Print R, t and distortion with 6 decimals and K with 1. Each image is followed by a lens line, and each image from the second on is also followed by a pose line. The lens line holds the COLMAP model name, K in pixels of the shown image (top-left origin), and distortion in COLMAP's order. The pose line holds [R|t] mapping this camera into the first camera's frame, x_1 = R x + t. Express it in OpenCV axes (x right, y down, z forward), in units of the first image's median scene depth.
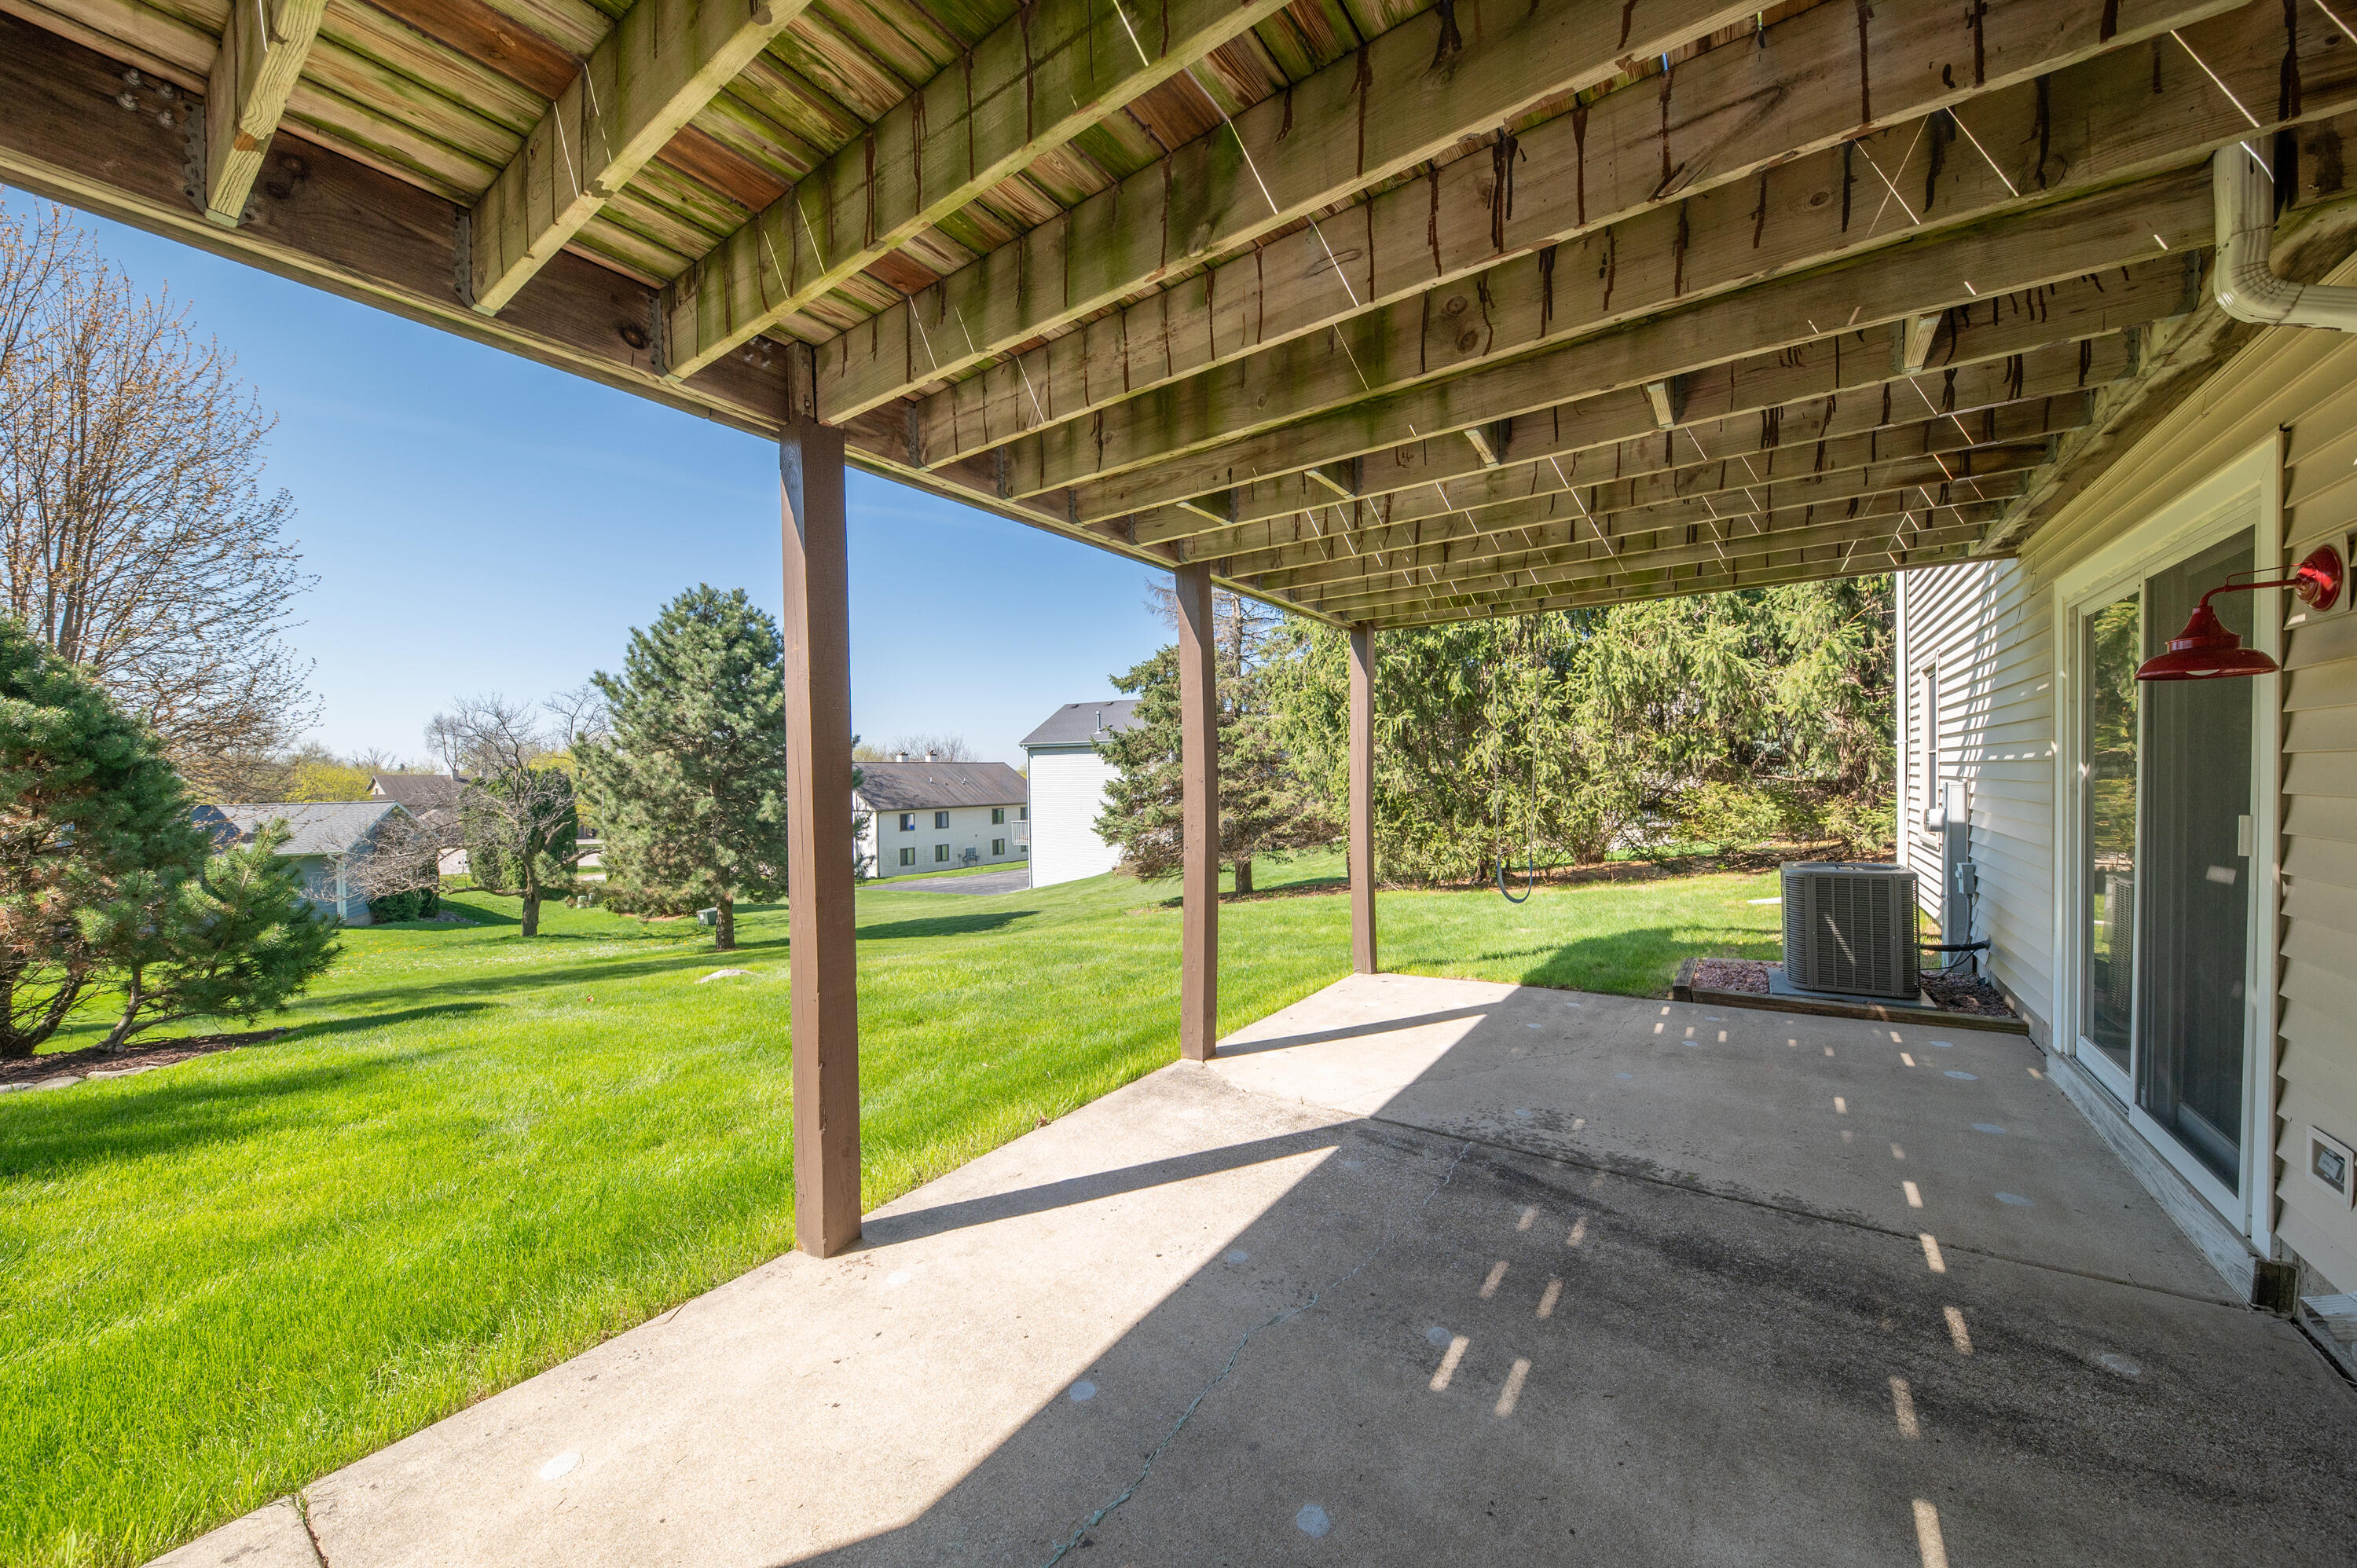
lens RADIAL K [[812.2, 0, 1183.0], [0, 812.2, 798.4], [0, 0, 1]] dist [-0.001558, -0.000429]
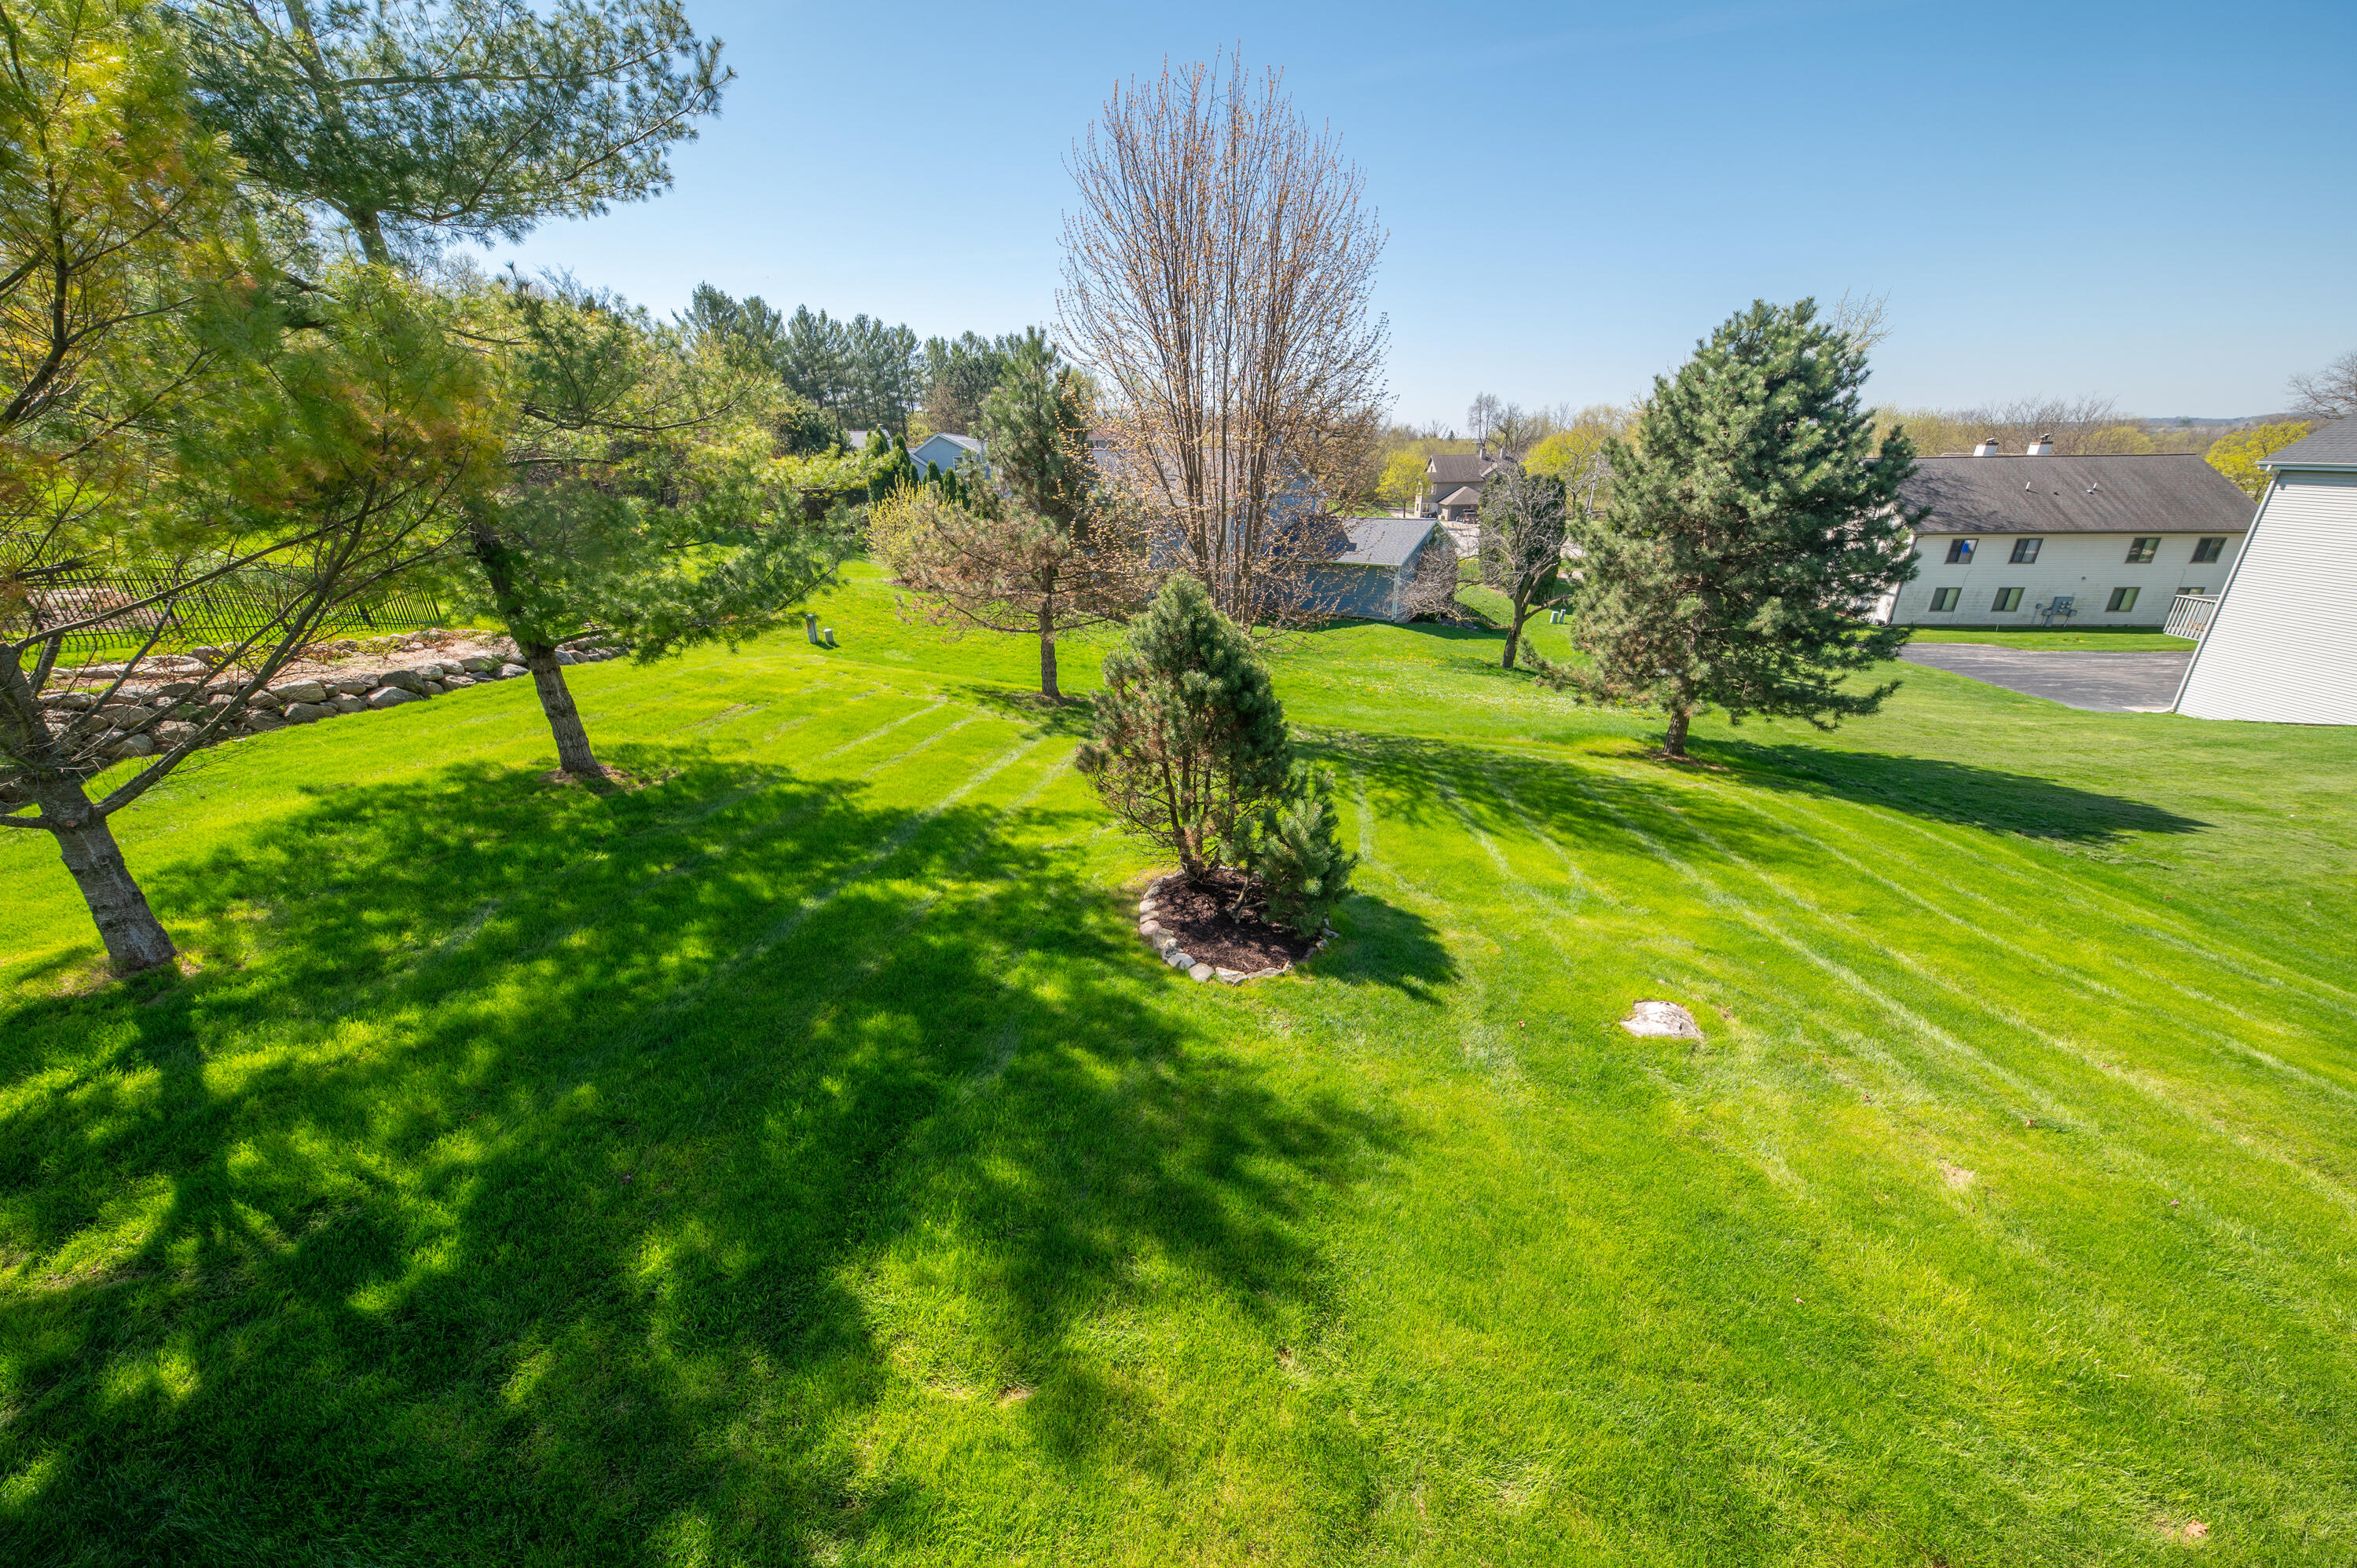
lens RADIAL K [[812.2, 0, 1185.0], [0, 812.2, 793.4], [0, 0, 1]] dist [-0.001558, -0.000429]
pose [[0.490374, 0.338762, -0.802978, -0.079540], [-0.011399, 0.923776, 0.382764, -0.123967], [0.871438, -0.178544, 0.456857, 0.085851]]
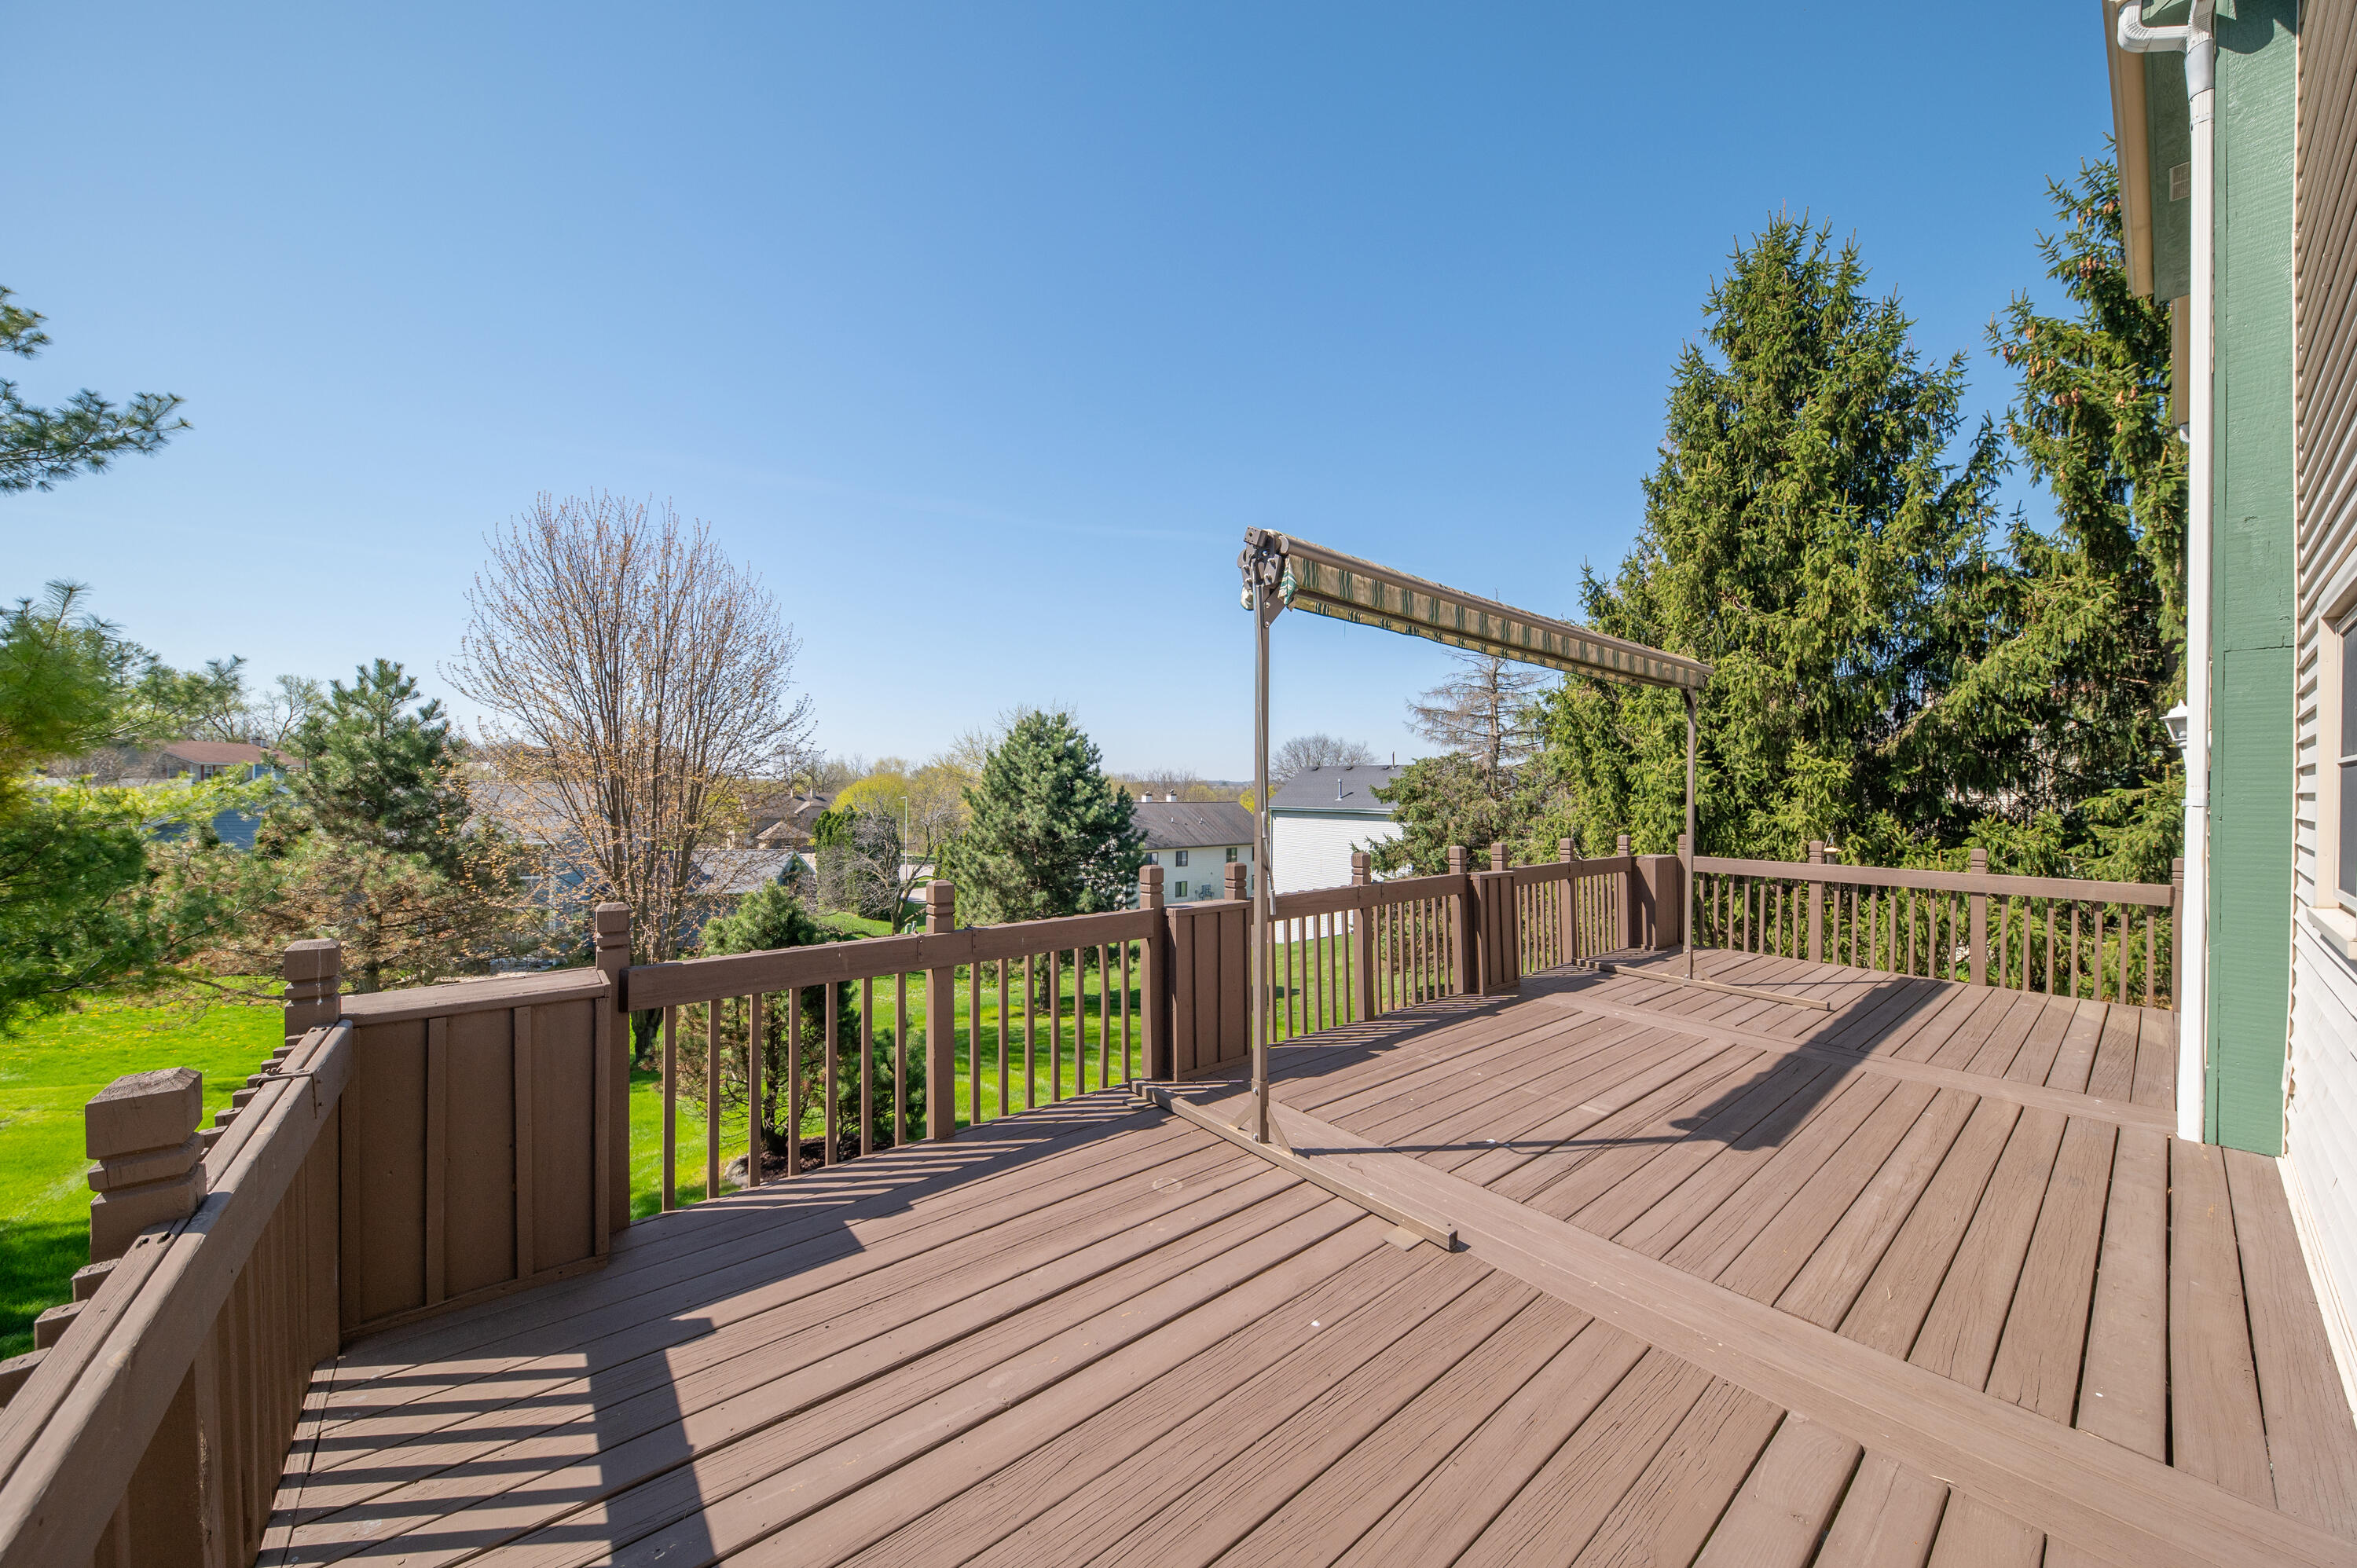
lens RADIAL K [[812.2, 0, 1172.8], [0, 812.2, 783.9], [0, 0, 1]] dist [-0.001558, -0.000429]
pose [[0.961783, 0.016966, -0.273286, -0.049722], [-0.026493, 0.999162, -0.031208, -0.123998], [0.272527, 0.037256, 0.961427, -0.142335]]
